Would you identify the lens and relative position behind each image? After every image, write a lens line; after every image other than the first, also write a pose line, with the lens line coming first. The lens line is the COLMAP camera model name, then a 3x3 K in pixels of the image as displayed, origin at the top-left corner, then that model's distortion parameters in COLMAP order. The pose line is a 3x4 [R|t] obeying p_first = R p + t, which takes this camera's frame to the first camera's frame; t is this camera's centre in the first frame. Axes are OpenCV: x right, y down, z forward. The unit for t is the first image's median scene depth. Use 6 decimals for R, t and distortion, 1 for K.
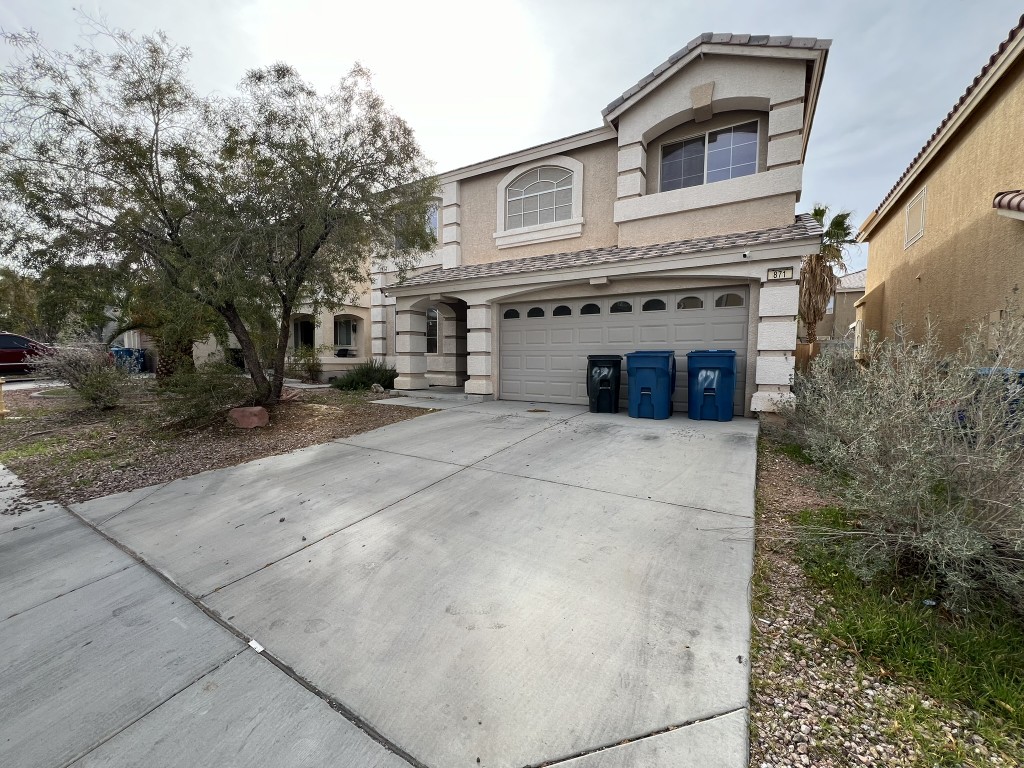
lens RADIAL K [[409.2, 0, 510.3], [0, 409.2, 385.4], [0, 0, 1]] dist [-0.001454, -0.000083]
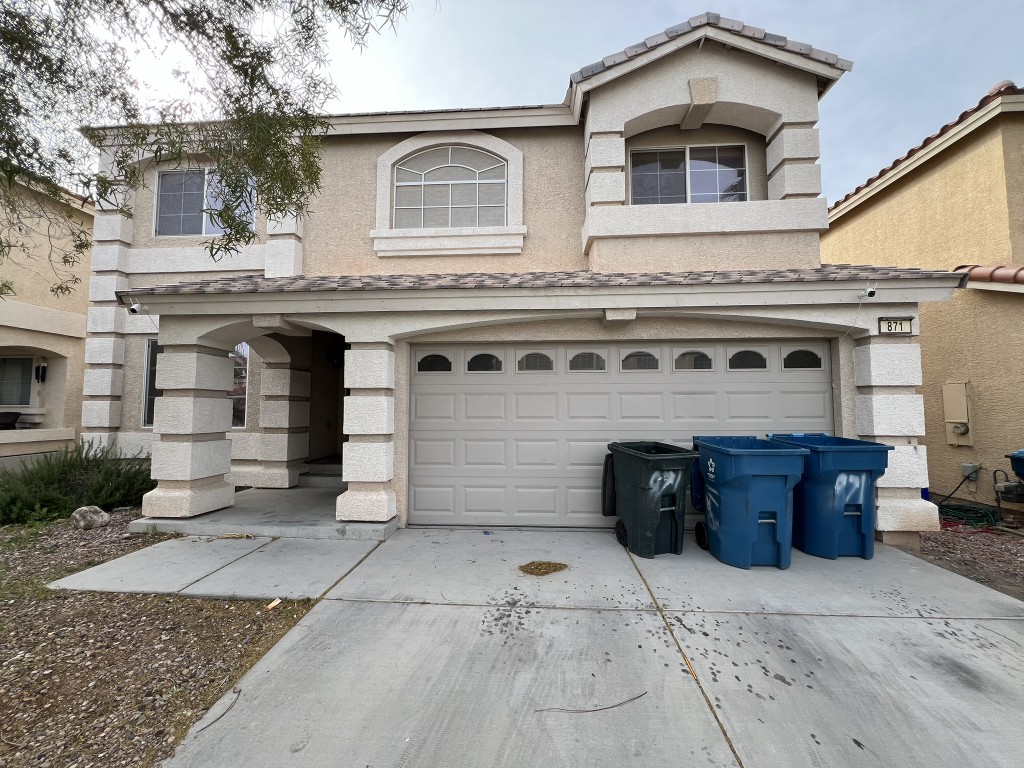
lens RADIAL K [[409.2, 0, 510.3], [0, 409.2, 385.4], [0, 0, 1]] dist [-0.001454, -0.000083]
pose [[0.887200, 0.020632, 0.460923, -0.158175], [0.035769, 0.992917, -0.113295, -0.079366], [-0.459996, 0.117002, 0.880179, 0.474788]]
